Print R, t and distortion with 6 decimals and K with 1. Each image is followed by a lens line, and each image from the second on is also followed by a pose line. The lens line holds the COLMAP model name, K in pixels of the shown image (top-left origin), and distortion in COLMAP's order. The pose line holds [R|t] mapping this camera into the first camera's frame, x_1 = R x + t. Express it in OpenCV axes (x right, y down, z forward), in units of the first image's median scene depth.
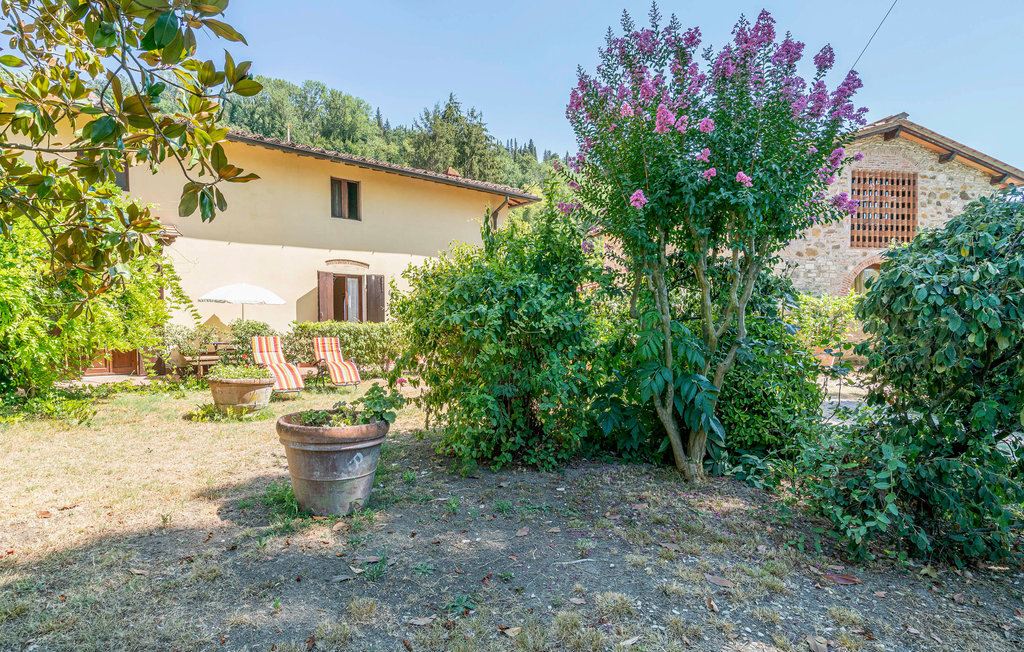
lens RADIAL K [[478.1, 0, 468.7], [0, 478.1, 330.9], [0, 0, 1]] dist [-0.005401, 0.001354]
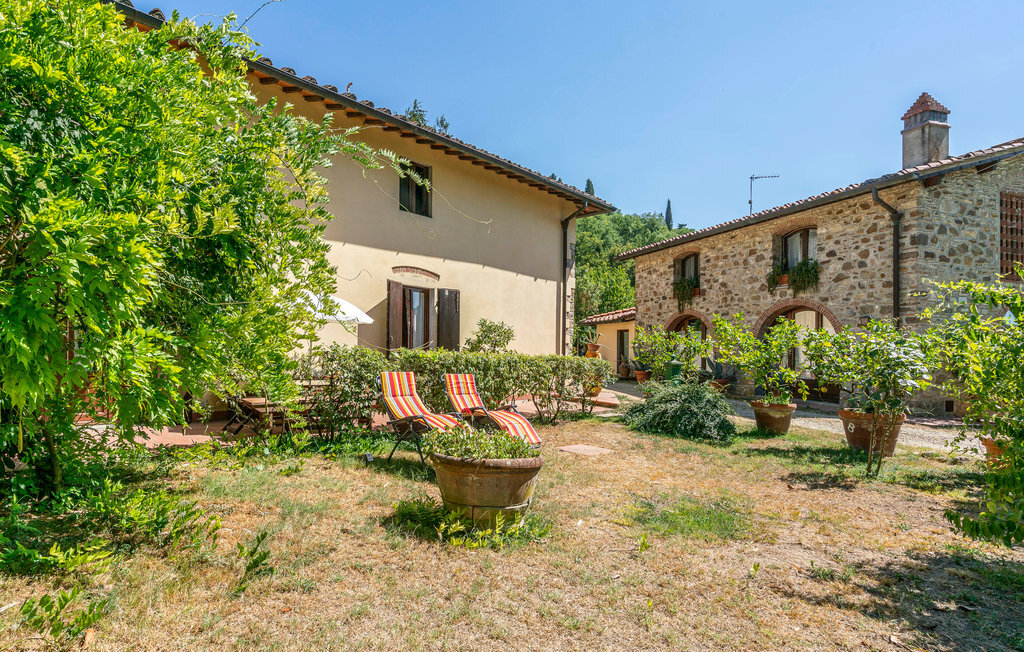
lens RADIAL K [[493.5, 0, 443.5], [0, 493.5, 353.4], [0, 0, 1]] dist [-0.002511, -0.000063]
pose [[0.992589, 0.026419, 0.118613, -0.305073], [-0.024914, 0.999589, -0.014146, -0.003294], [-0.118938, 0.011086, 0.992840, 0.226983]]
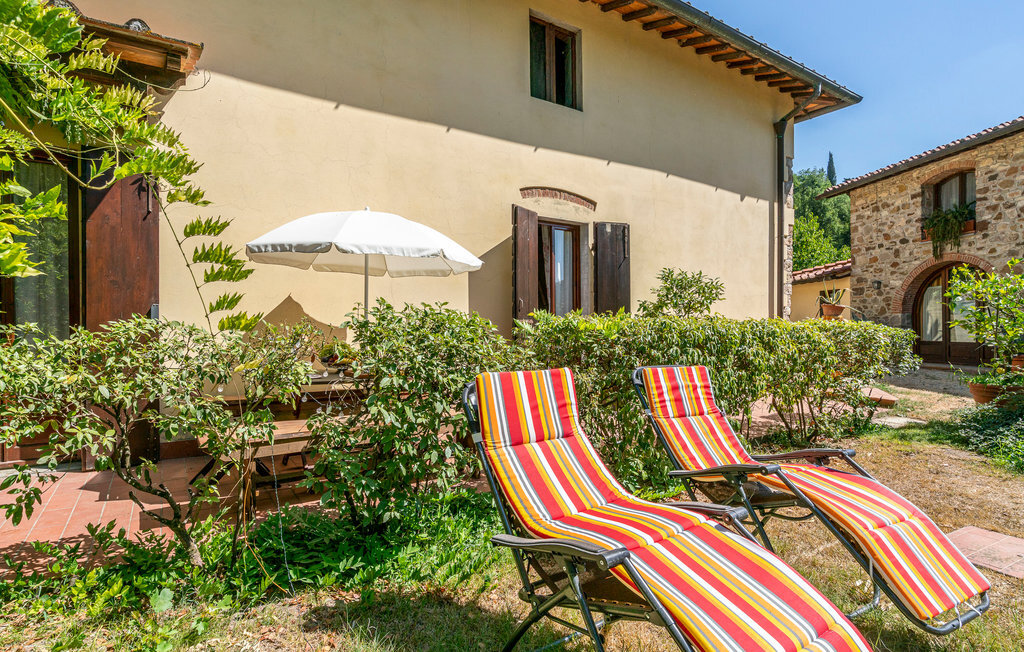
lens RADIAL K [[478.1, 0, 489.3], [0, 478.1, 331.6], [0, 0, 1]] dist [-0.005401, 0.001354]
pose [[0.997350, -0.001960, -0.072728, -0.293289], [0.001210, 0.999946, -0.010360, -0.002779], [0.072744, 0.010245, 0.997298, 0.530820]]
